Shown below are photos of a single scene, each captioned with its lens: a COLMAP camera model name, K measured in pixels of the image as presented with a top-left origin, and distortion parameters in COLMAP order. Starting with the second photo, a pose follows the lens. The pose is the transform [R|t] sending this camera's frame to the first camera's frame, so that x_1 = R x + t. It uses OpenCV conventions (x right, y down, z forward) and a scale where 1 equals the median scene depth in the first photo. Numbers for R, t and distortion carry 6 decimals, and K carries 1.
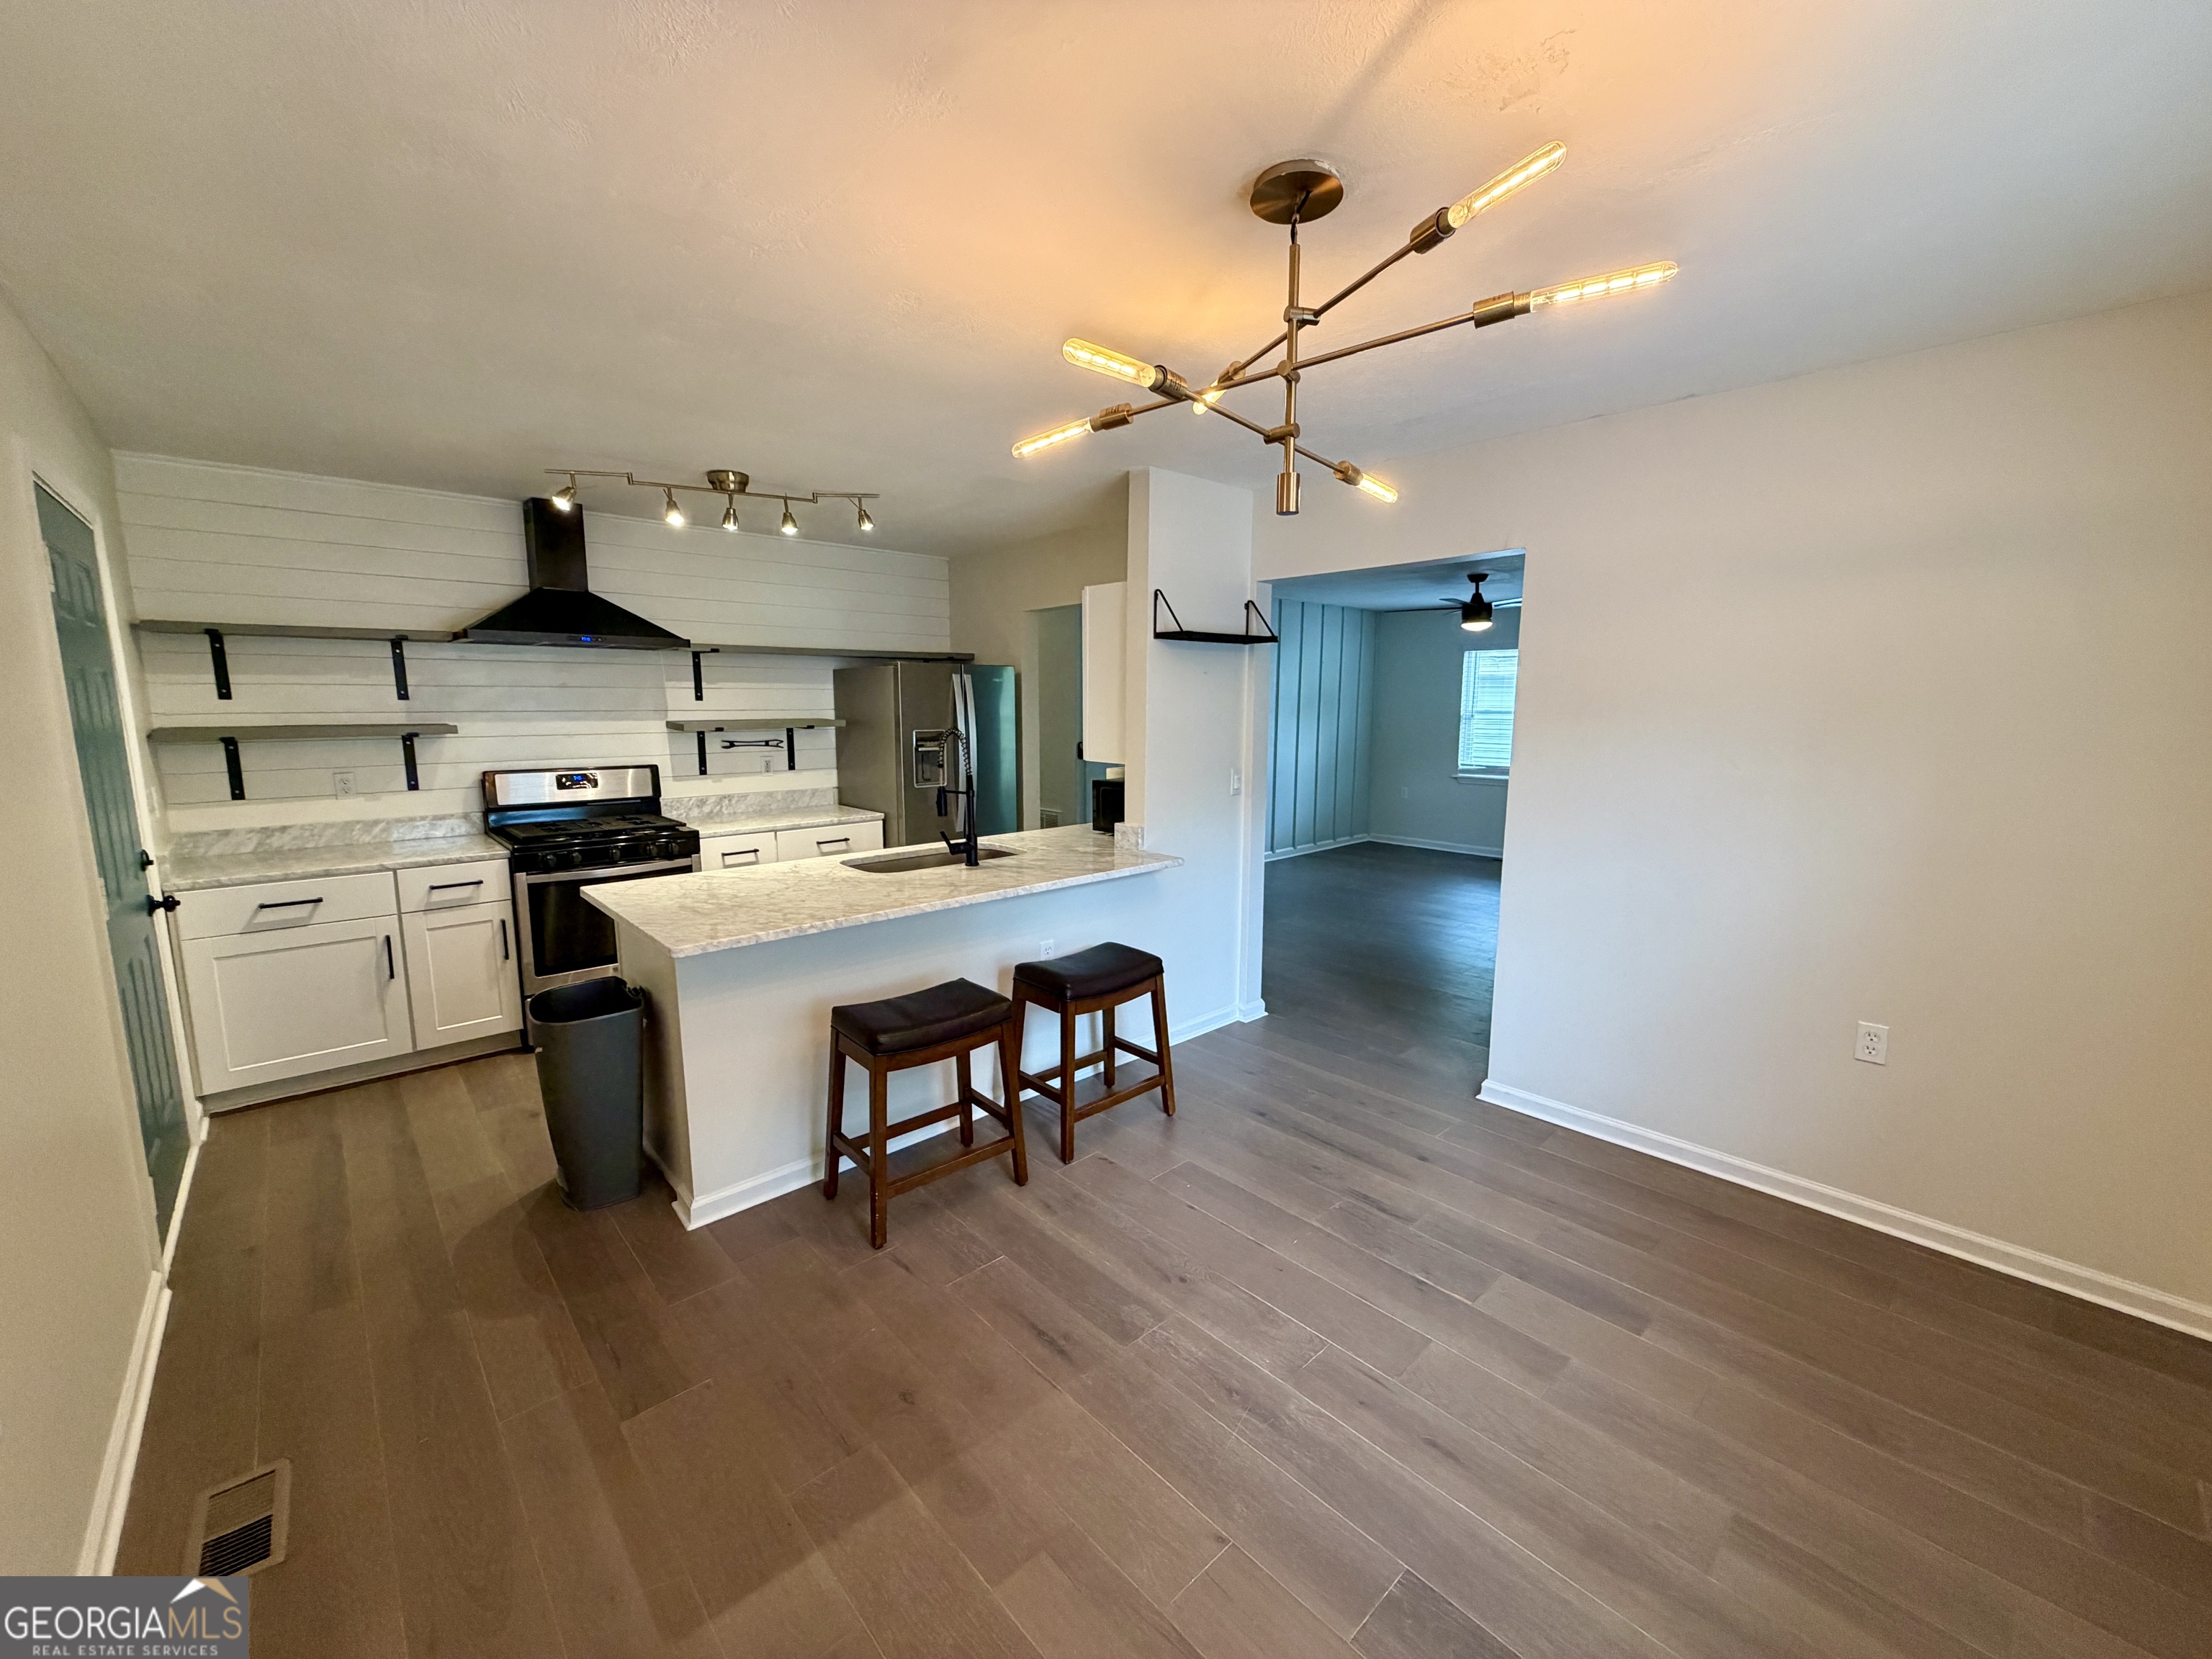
lens RADIAL K [[879.5, 0, 1103.4], [0, 879.5, 827.4], [0, 0, 1]] dist [0.000172, 0.000045]
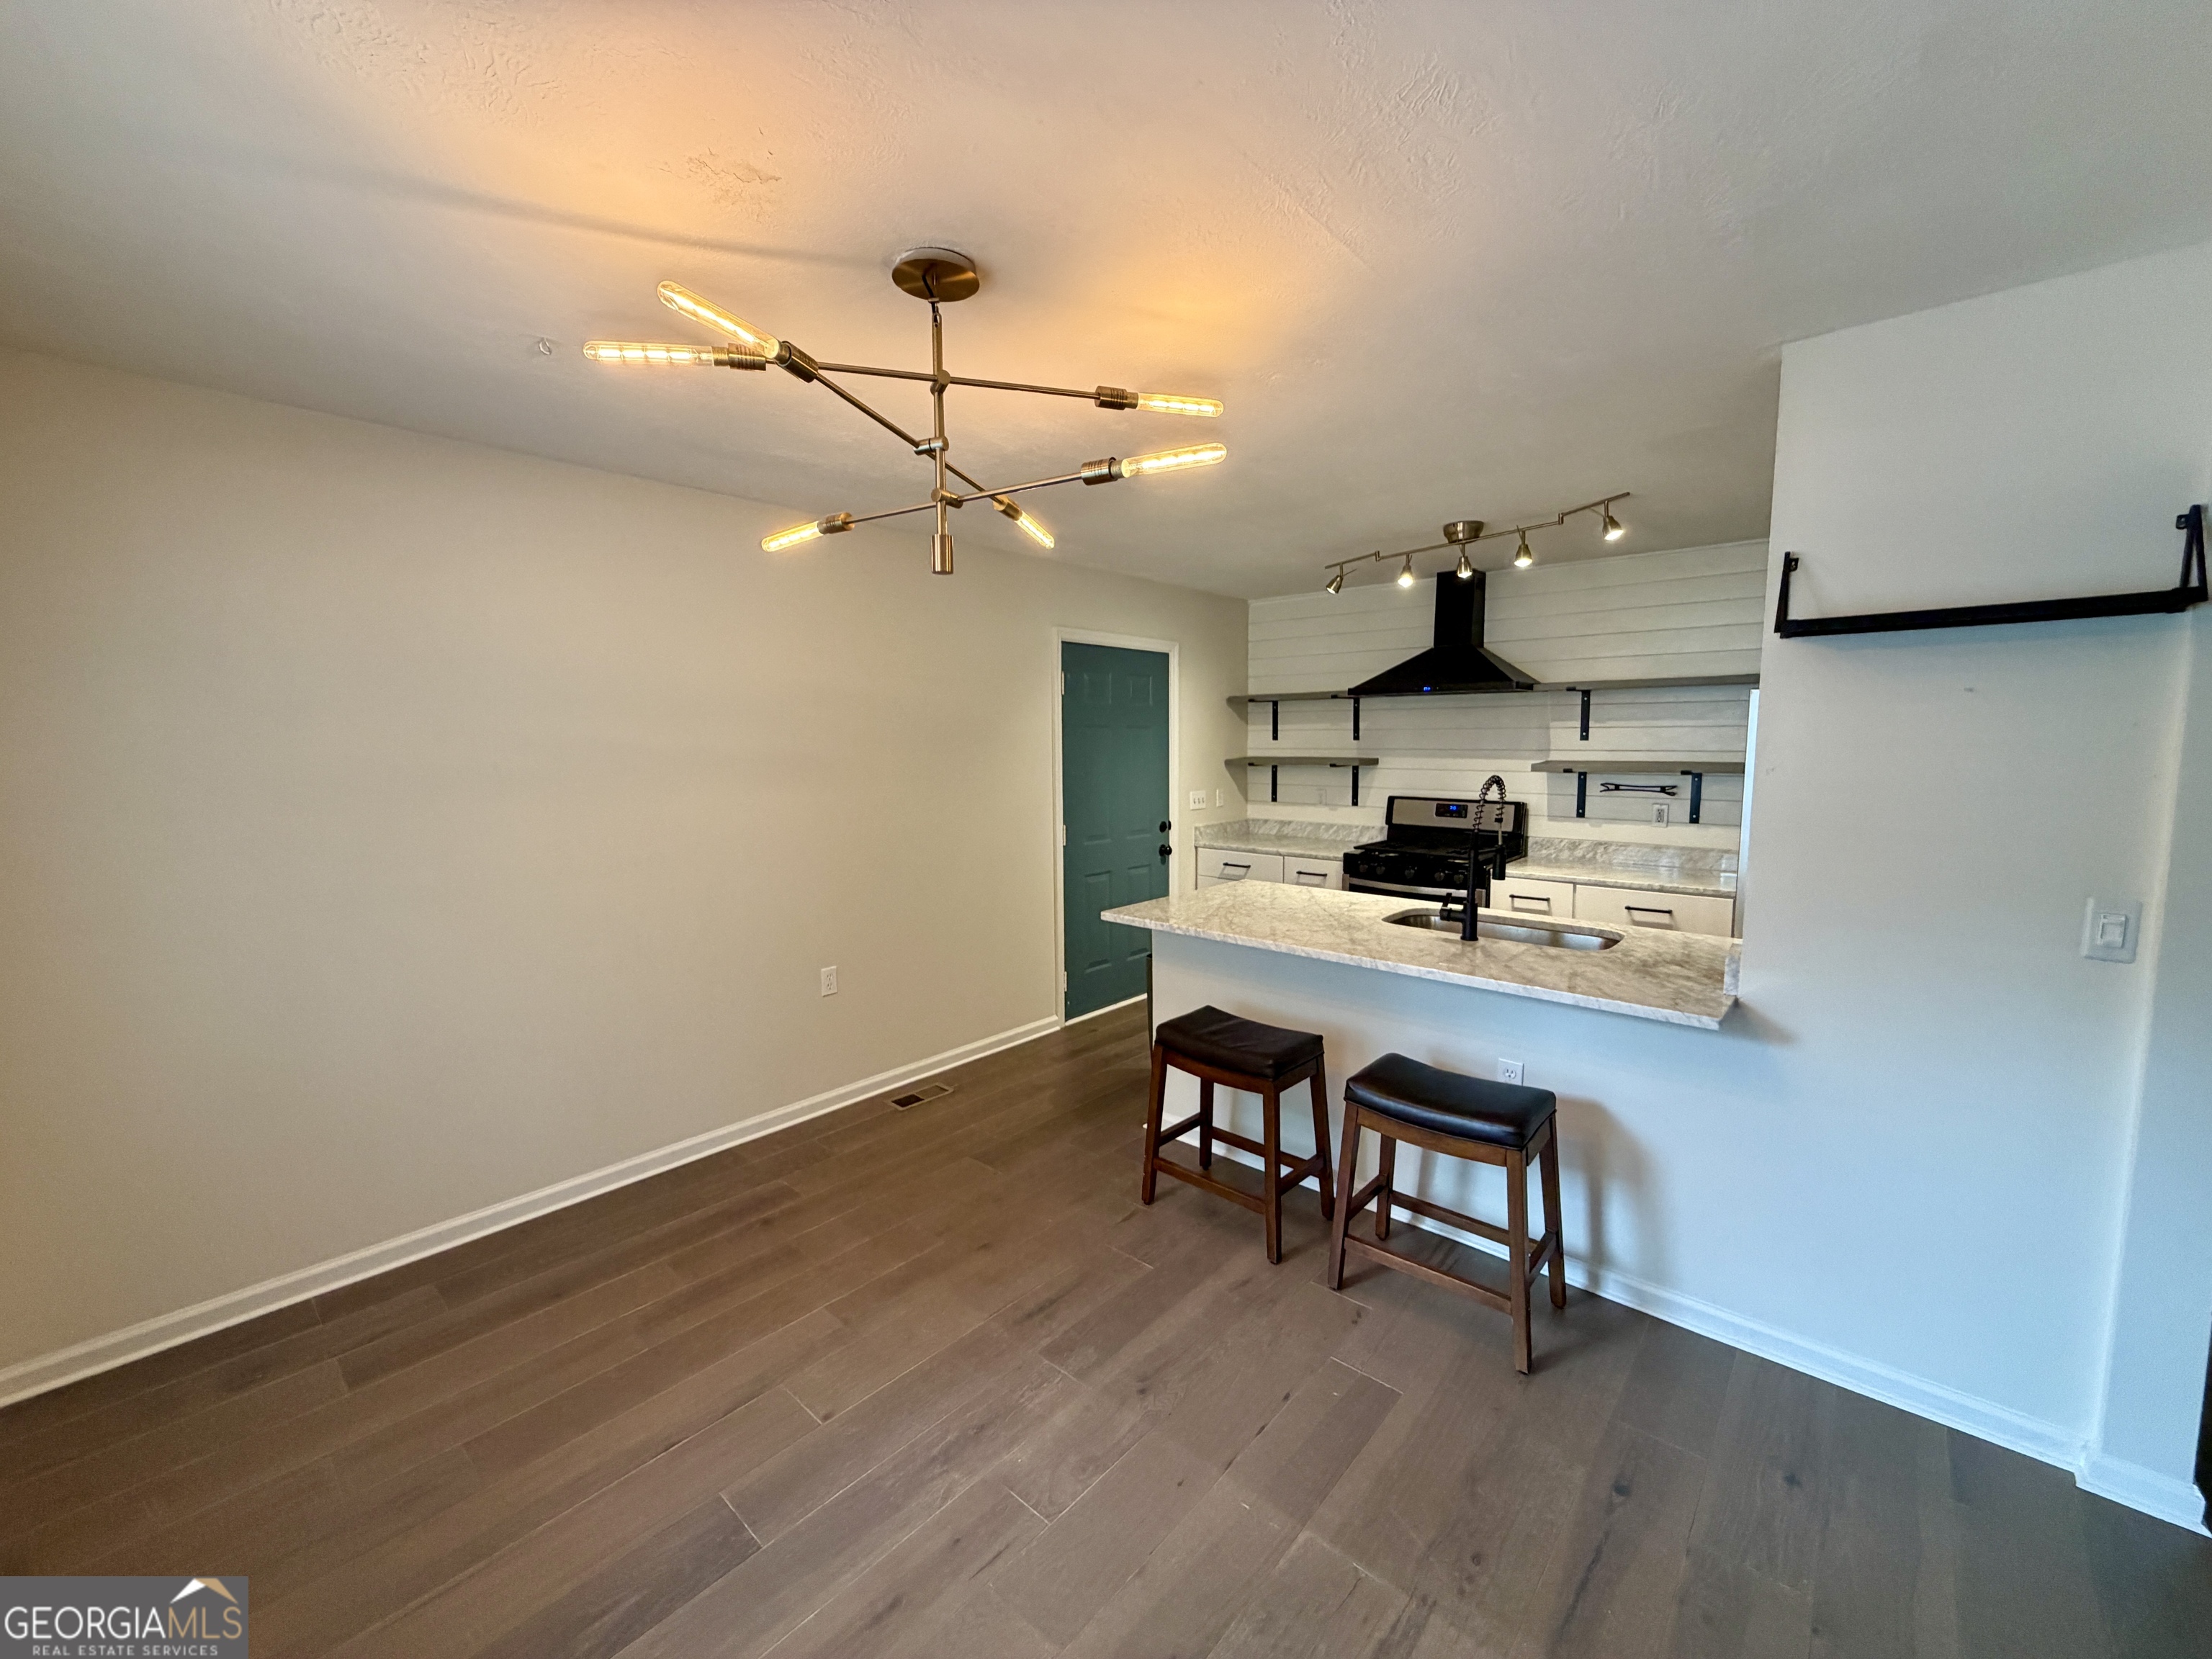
lens RADIAL K [[882.9, 0, 1104.0], [0, 882.9, 830.7], [0, 0, 1]] dist [-0.001661, -0.000699]
pose [[0.096341, 0.103665, -0.989935, 0.595660], [-0.135963, 0.986610, 0.090085, -0.081882], [0.986018, 0.125916, 0.109146, 0.512534]]
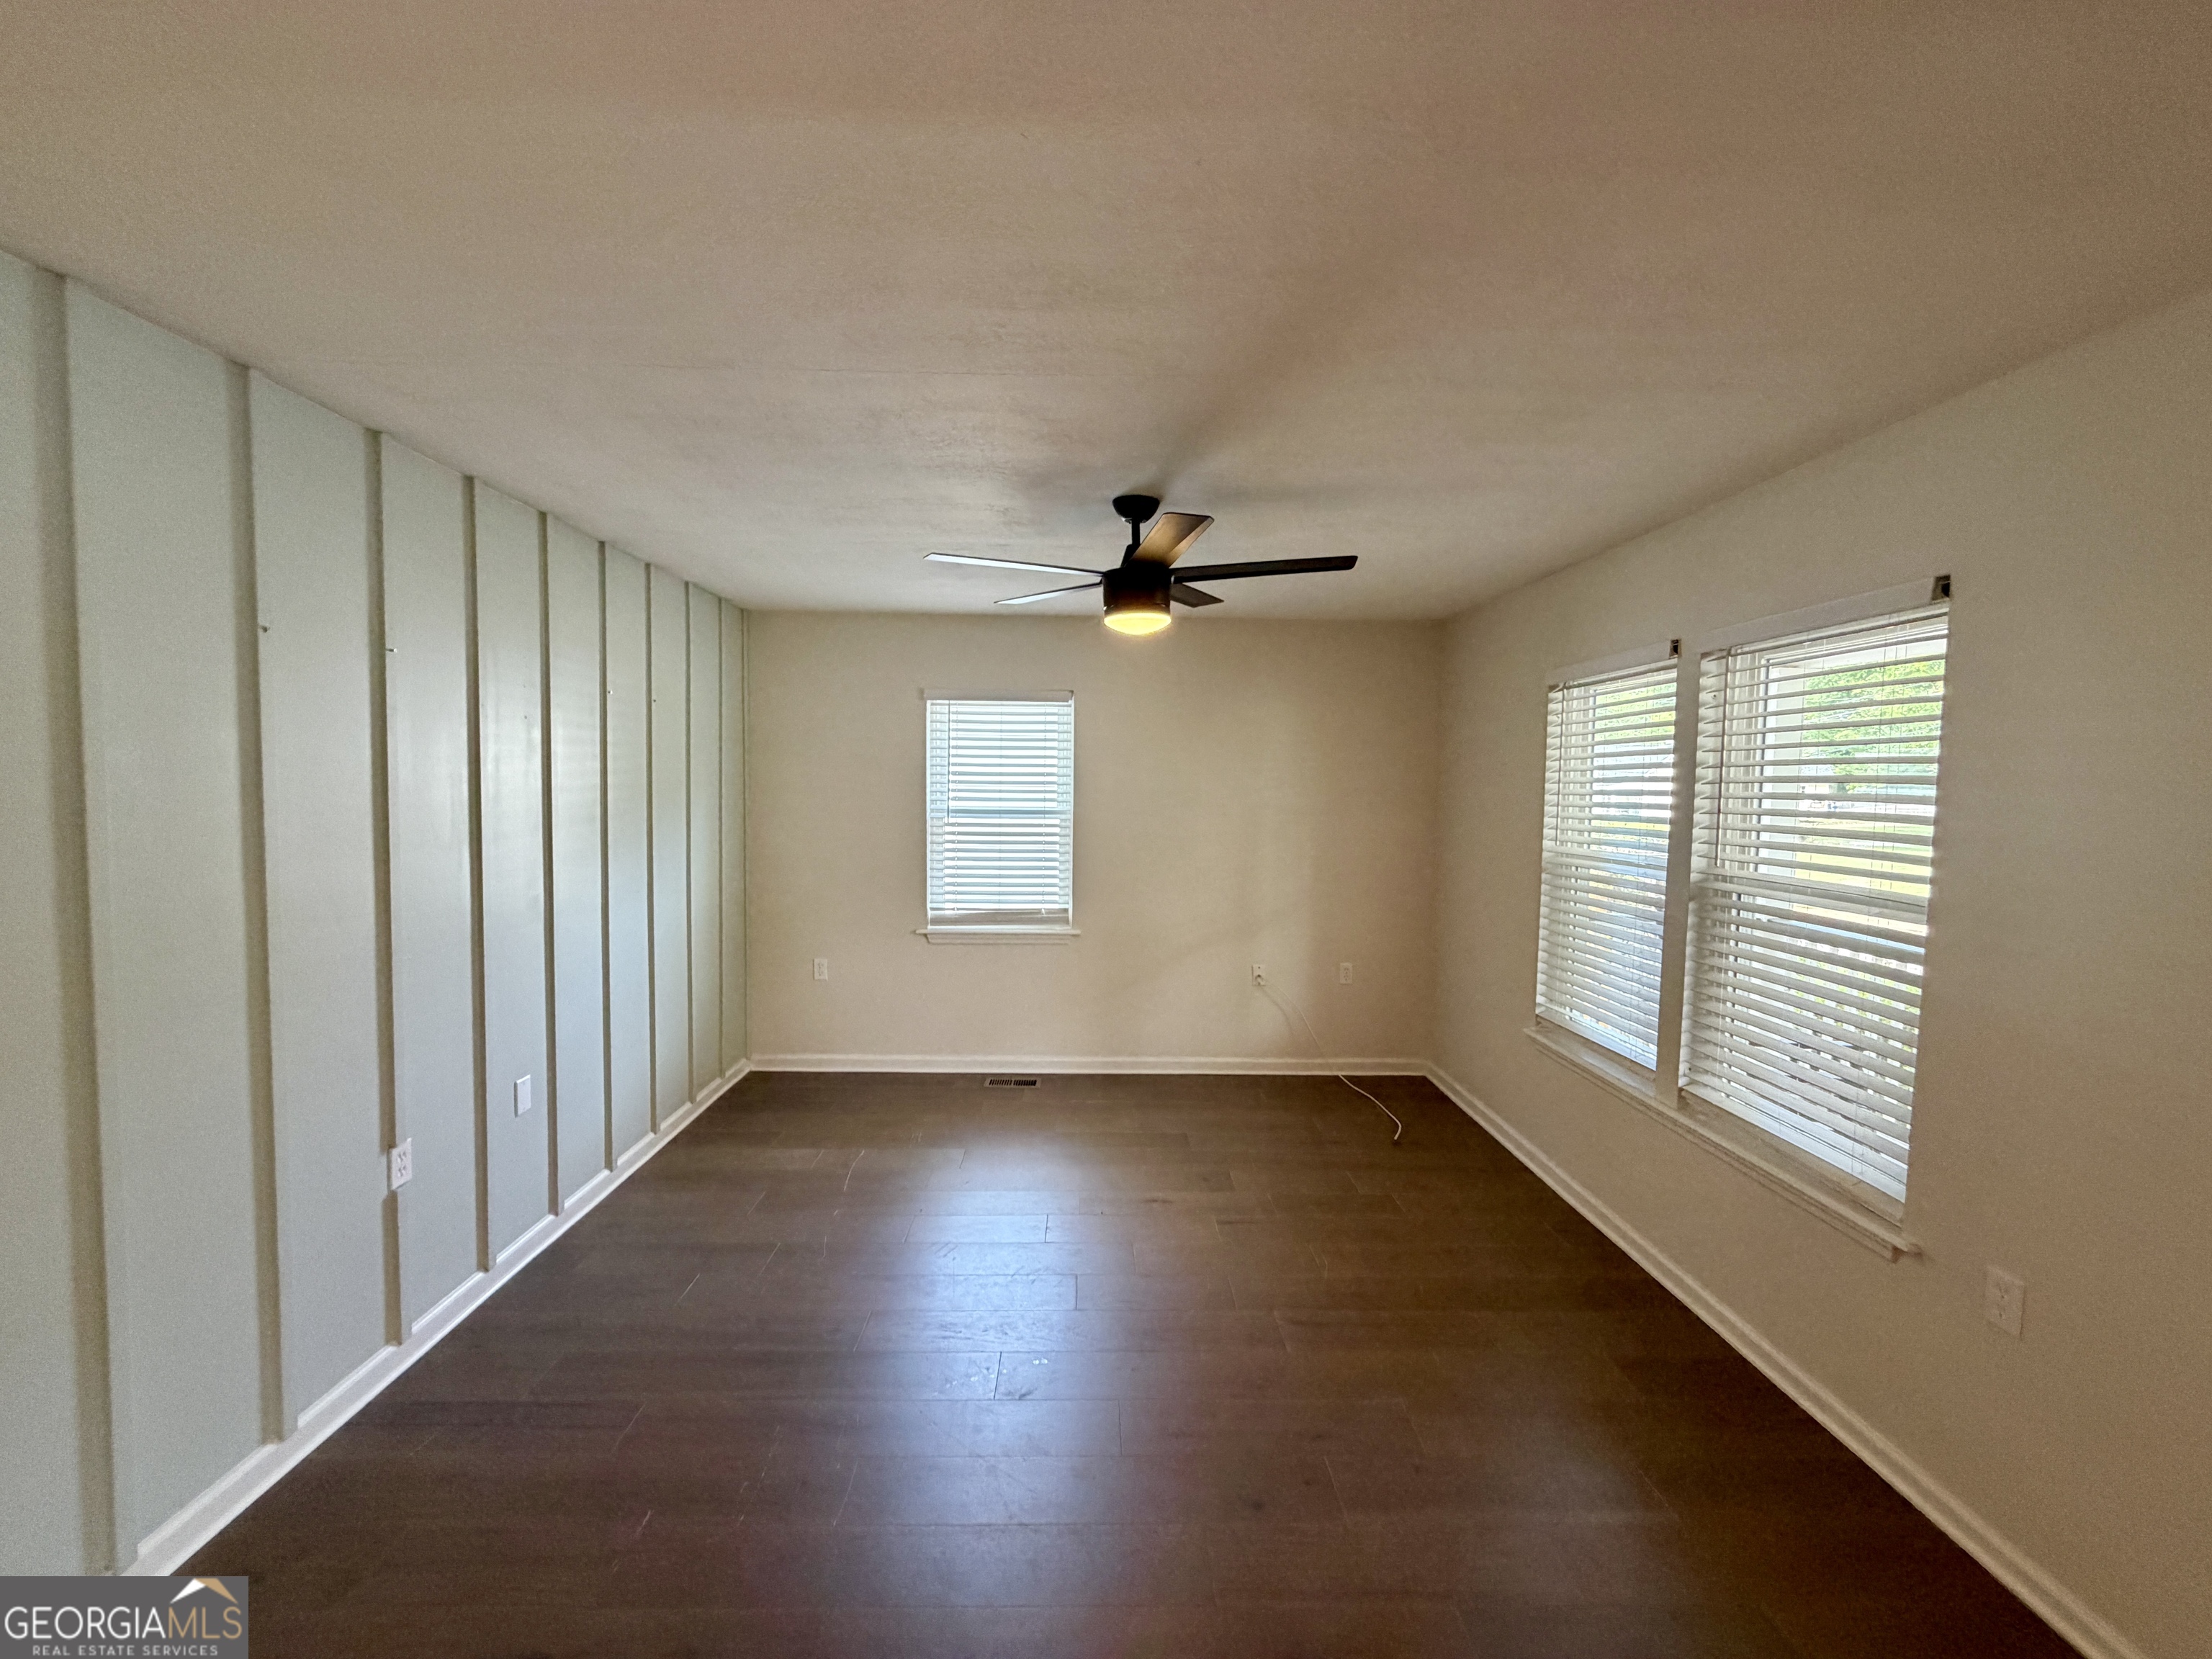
lens RADIAL K [[879.6, 0, 1111.9], [0, 879.6, 829.6], [0, 0, 1]] dist [-0.000207, 0.000001]
pose [[0.662655, -0.030474, 0.748305, 0.195033], [0.088306, 0.995381, -0.037662, -0.217086], [-0.743701, 0.091036, 0.662285, 1.359641]]
